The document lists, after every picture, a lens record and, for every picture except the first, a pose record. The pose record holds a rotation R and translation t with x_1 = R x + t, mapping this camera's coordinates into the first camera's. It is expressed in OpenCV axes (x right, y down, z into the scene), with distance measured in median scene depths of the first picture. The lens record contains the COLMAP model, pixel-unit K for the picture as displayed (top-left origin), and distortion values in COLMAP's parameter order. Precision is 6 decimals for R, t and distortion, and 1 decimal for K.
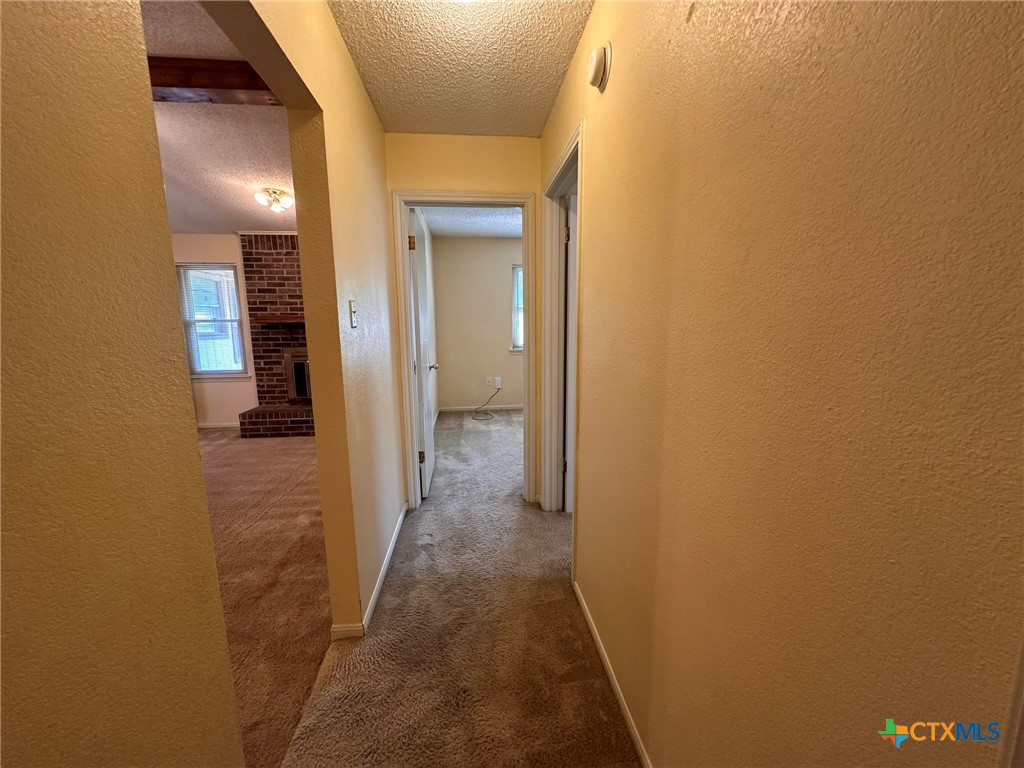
lens RADIAL K [[410.0, 0, 511.3], [0, 410.0, 385.4], [0, 0, 1]] dist [0.001124, 0.000049]
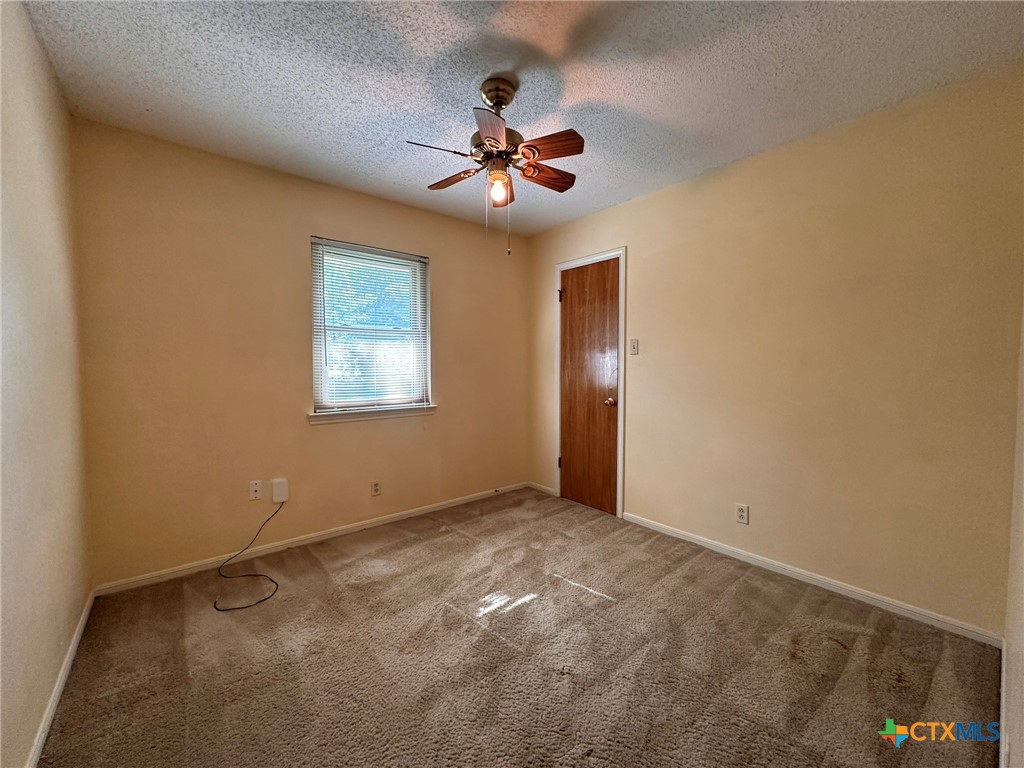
lens RADIAL K [[410.0, 0, 513.6], [0, 410.0, 383.6], [0, 0, 1]] dist [0.001124, 0.000049]
pose [[0.829901, -0.014767, 0.557715, -0.068530], [0.074661, 0.993598, -0.084791, -0.065333], [-0.552892, 0.112008, 0.825690, 0.480026]]
